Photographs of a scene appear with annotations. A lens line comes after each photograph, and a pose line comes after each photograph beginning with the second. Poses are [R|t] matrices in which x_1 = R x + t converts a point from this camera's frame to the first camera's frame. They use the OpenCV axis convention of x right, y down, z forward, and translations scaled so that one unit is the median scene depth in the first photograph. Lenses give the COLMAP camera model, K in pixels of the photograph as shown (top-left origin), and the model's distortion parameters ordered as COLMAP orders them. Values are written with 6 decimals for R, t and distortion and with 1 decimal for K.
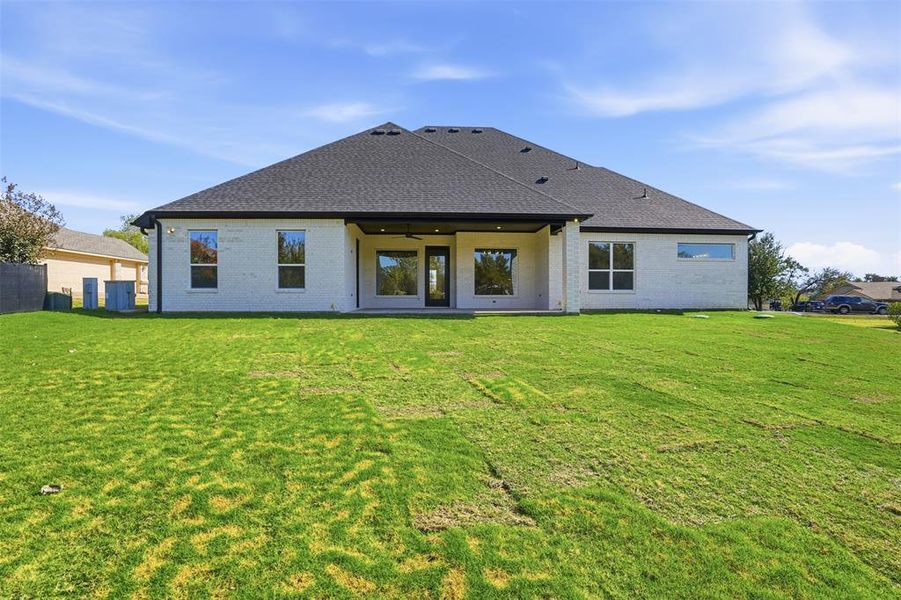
lens RADIAL K [[421.1, 0, 452.2], [0, 421.1, 302.0], [0, 0, 1]] dist [-0.077639, 0.029890]
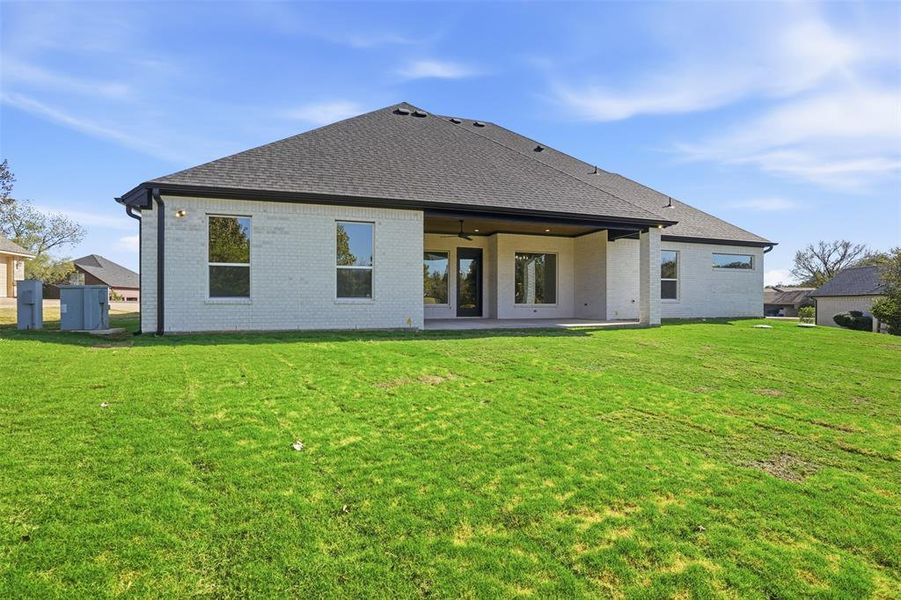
lens RADIAL K [[421.1, 0, 452.2], [0, 421.1, 302.0], [0, 0, 1]] dist [-0.077639, 0.029890]
pose [[0.968160, -0.000178, 0.250333, -0.389622], [0.001240, 0.999991, -0.004086, -0.021486], [-0.250330, 0.004266, 0.968151, 0.208455]]
